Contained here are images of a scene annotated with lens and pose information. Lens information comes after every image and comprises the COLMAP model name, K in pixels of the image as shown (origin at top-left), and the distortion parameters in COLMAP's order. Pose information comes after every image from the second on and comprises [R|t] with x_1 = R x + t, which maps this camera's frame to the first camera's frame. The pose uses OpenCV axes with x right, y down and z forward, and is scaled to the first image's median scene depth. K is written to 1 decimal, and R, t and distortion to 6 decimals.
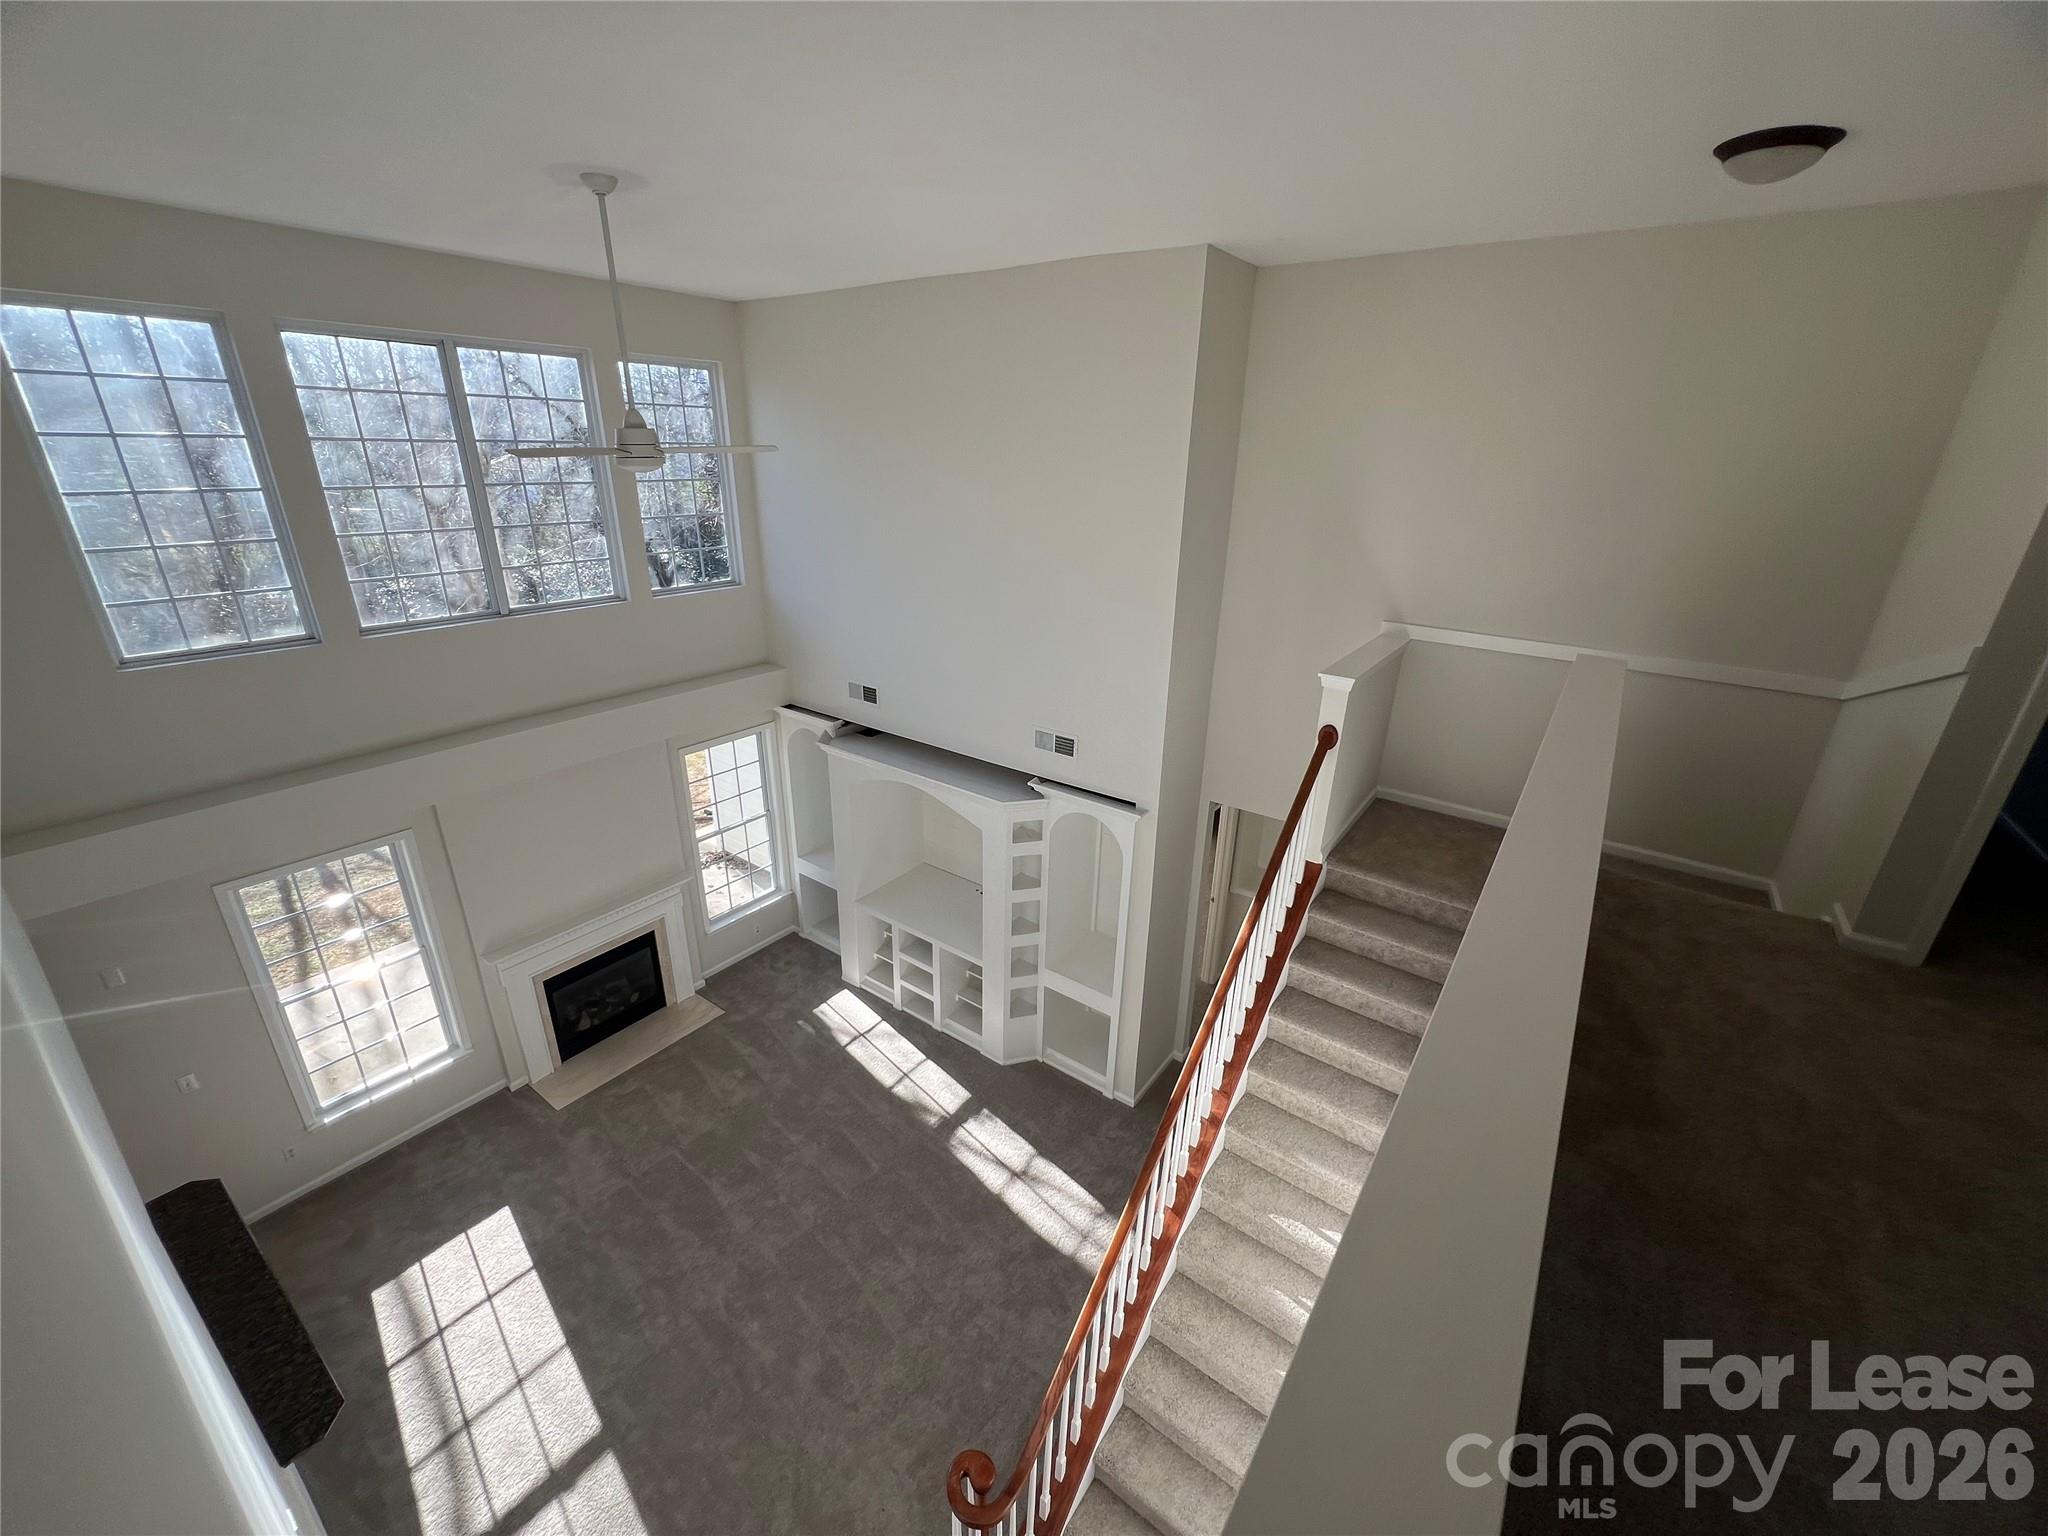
lens RADIAL K [[826.6, 0, 1024.0], [0, 826.6, 768.0], [0, 0, 1]] dist [0.000423, 0.000010]
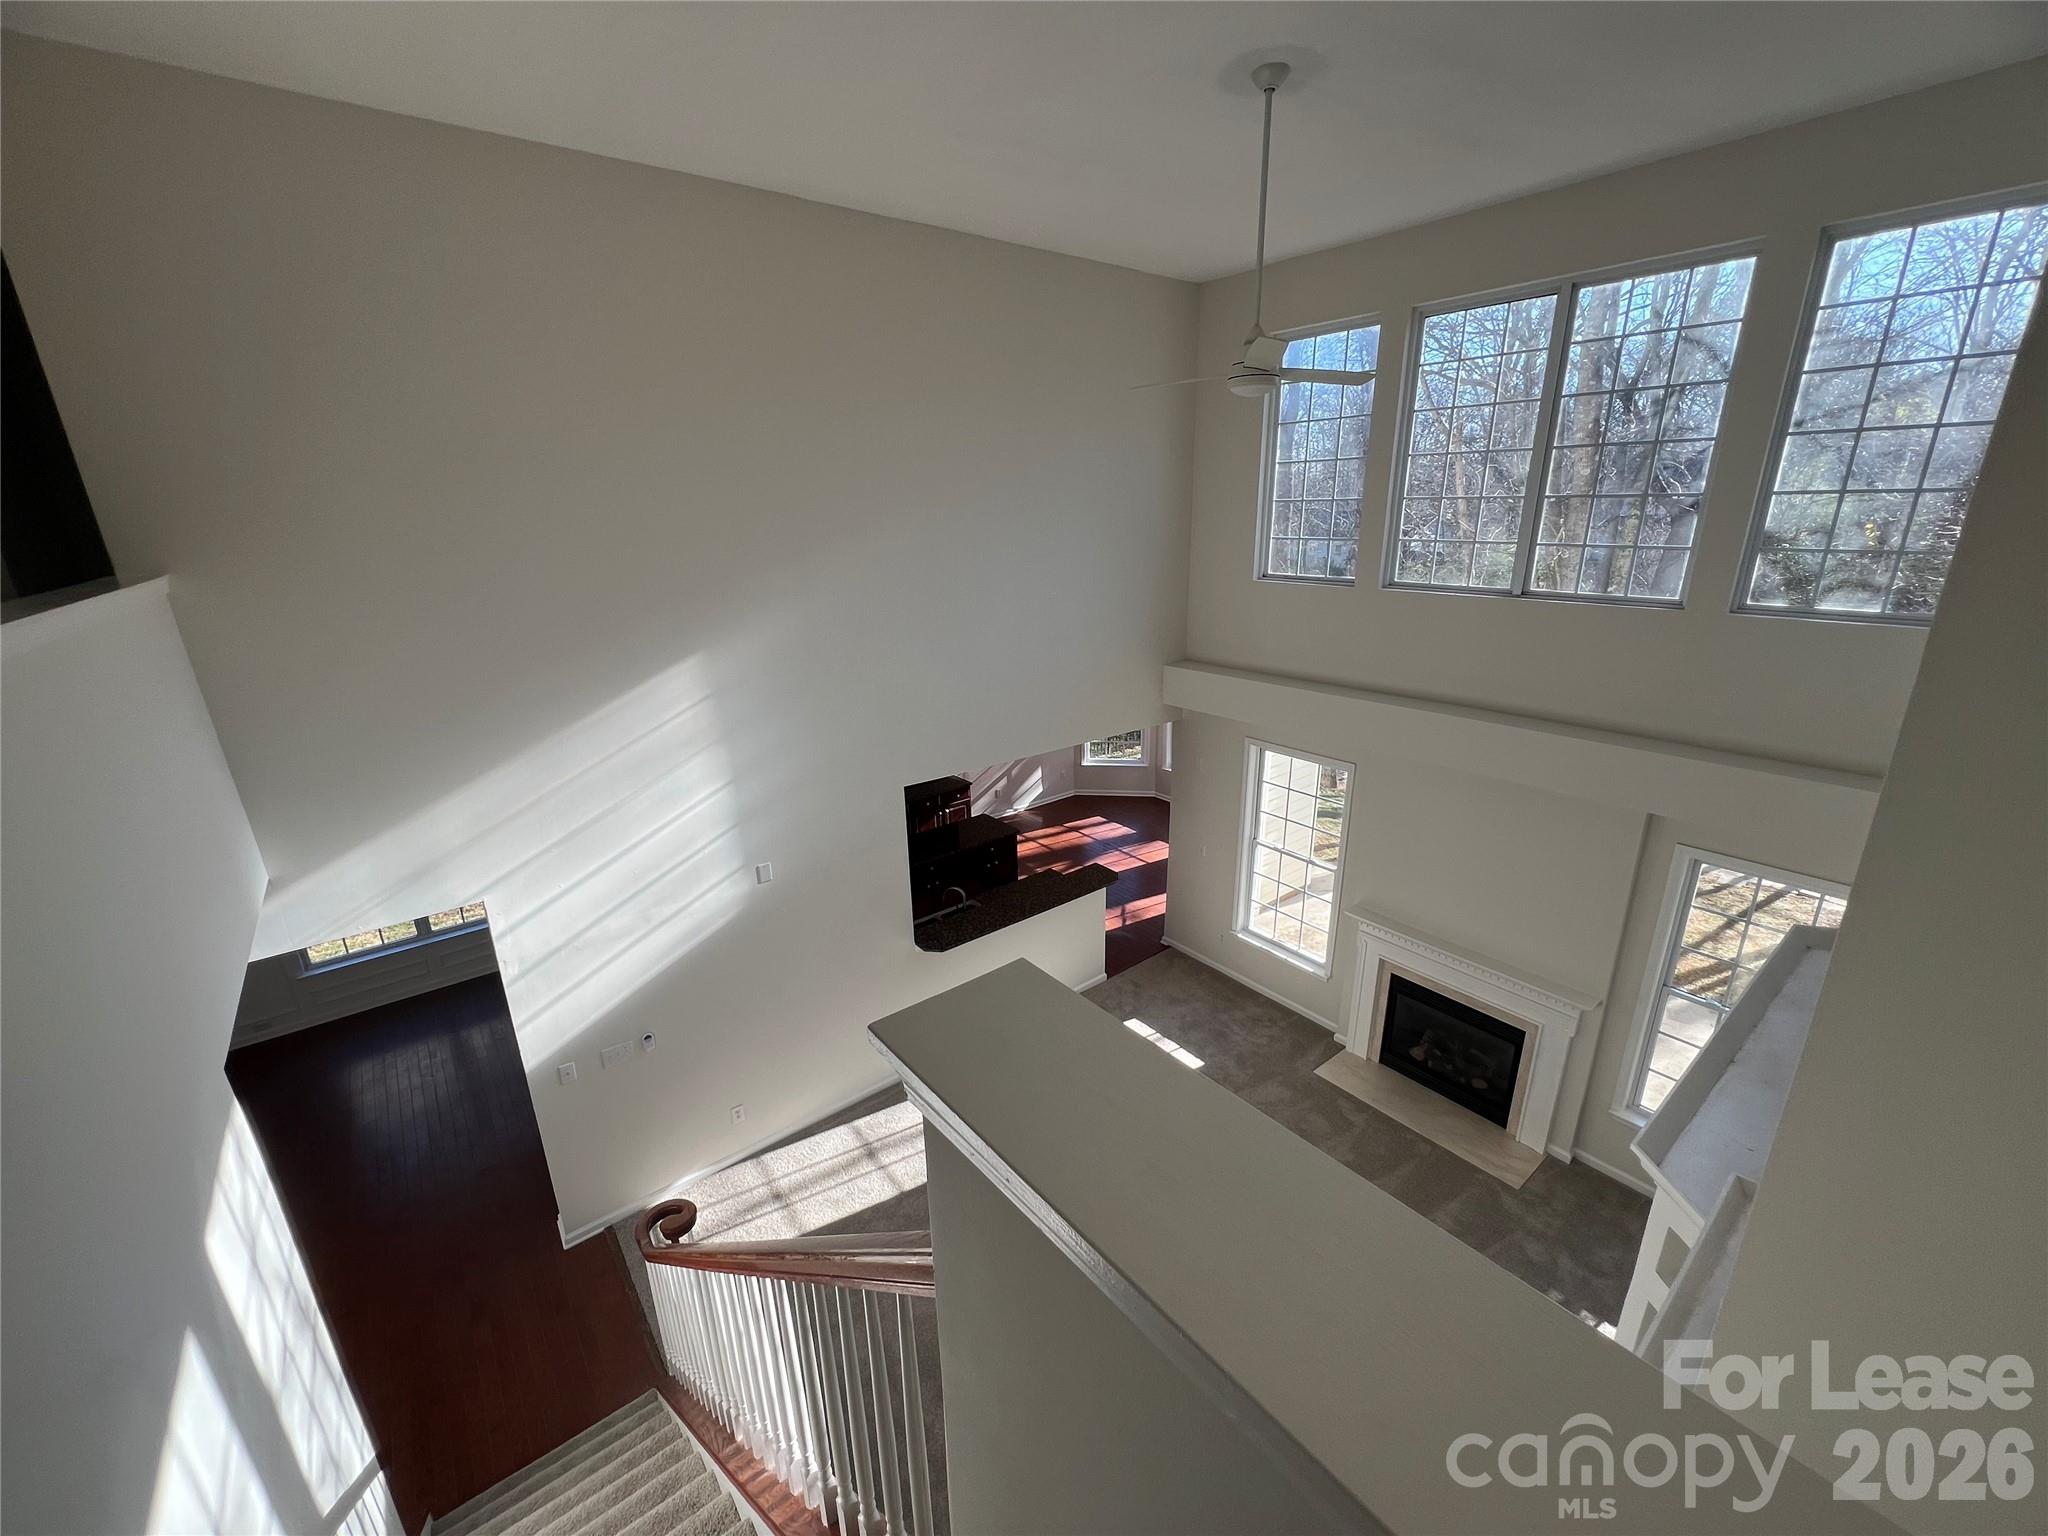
lens RADIAL K [[826.6, 0, 1024.0], [0, 826.6, 768.0], [0, 0, 1]] dist [0.000423, 0.000010]
pose [[-0.271970, 0.292143, -0.916888, 0.340127], [-0.333209, 0.865272, 0.374534, -0.163078], [0.902776, 0.407378, -0.137984, 0.645977]]
